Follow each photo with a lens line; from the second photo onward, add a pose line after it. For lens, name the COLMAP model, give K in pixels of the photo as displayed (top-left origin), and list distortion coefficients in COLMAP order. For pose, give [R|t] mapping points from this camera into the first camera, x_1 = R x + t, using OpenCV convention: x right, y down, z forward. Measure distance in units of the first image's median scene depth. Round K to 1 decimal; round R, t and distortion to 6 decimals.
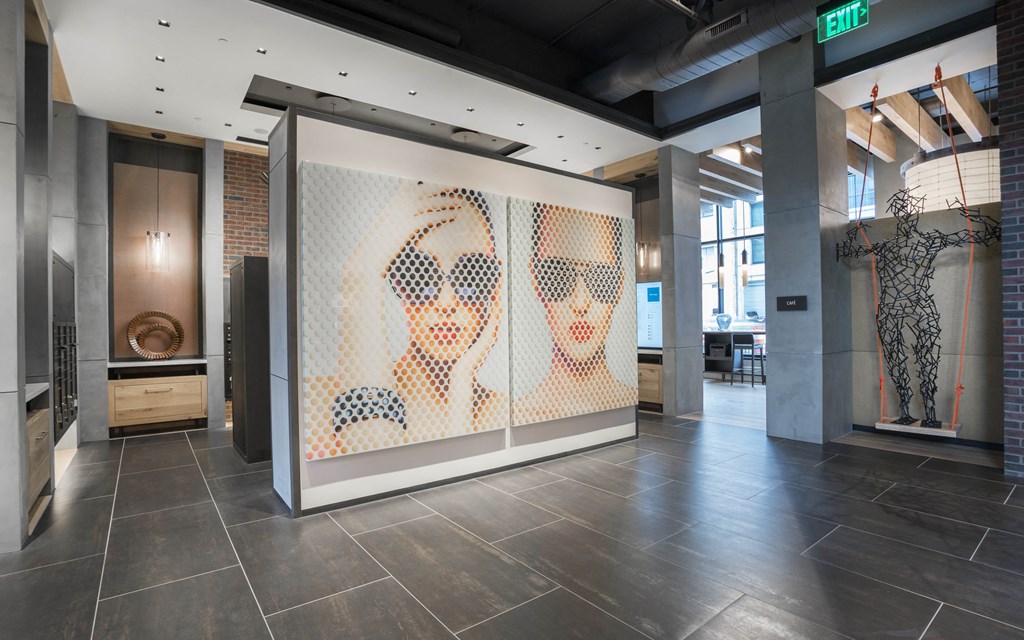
lens RADIAL K [[494.2, 0, 517.9], [0, 494.2, 323.6], [0, 0, 1]] dist [-0.041251, 0.003089]
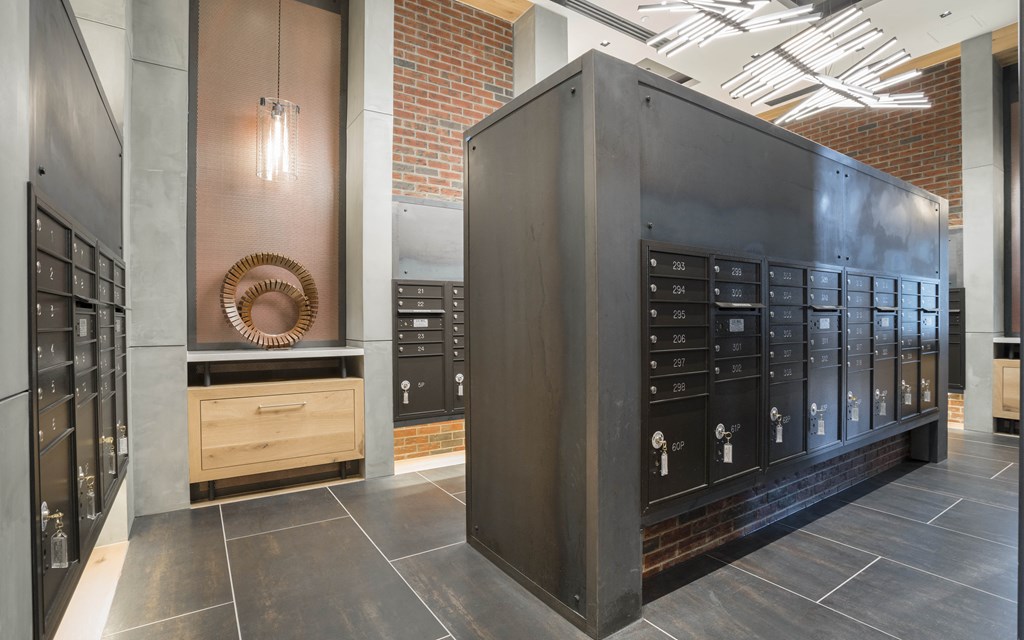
lens RADIAL K [[494.2, 0, 508.6], [0, 494.2, 324.4], [0, 0, 1]] dist [-0.041251, 0.003089]
pose [[0.996549, 0.011085, -0.082269, -0.456230], [-0.010465, 0.999914, 0.007961, 0.043422], [0.082350, -0.007073, 0.996578, 0.499395]]
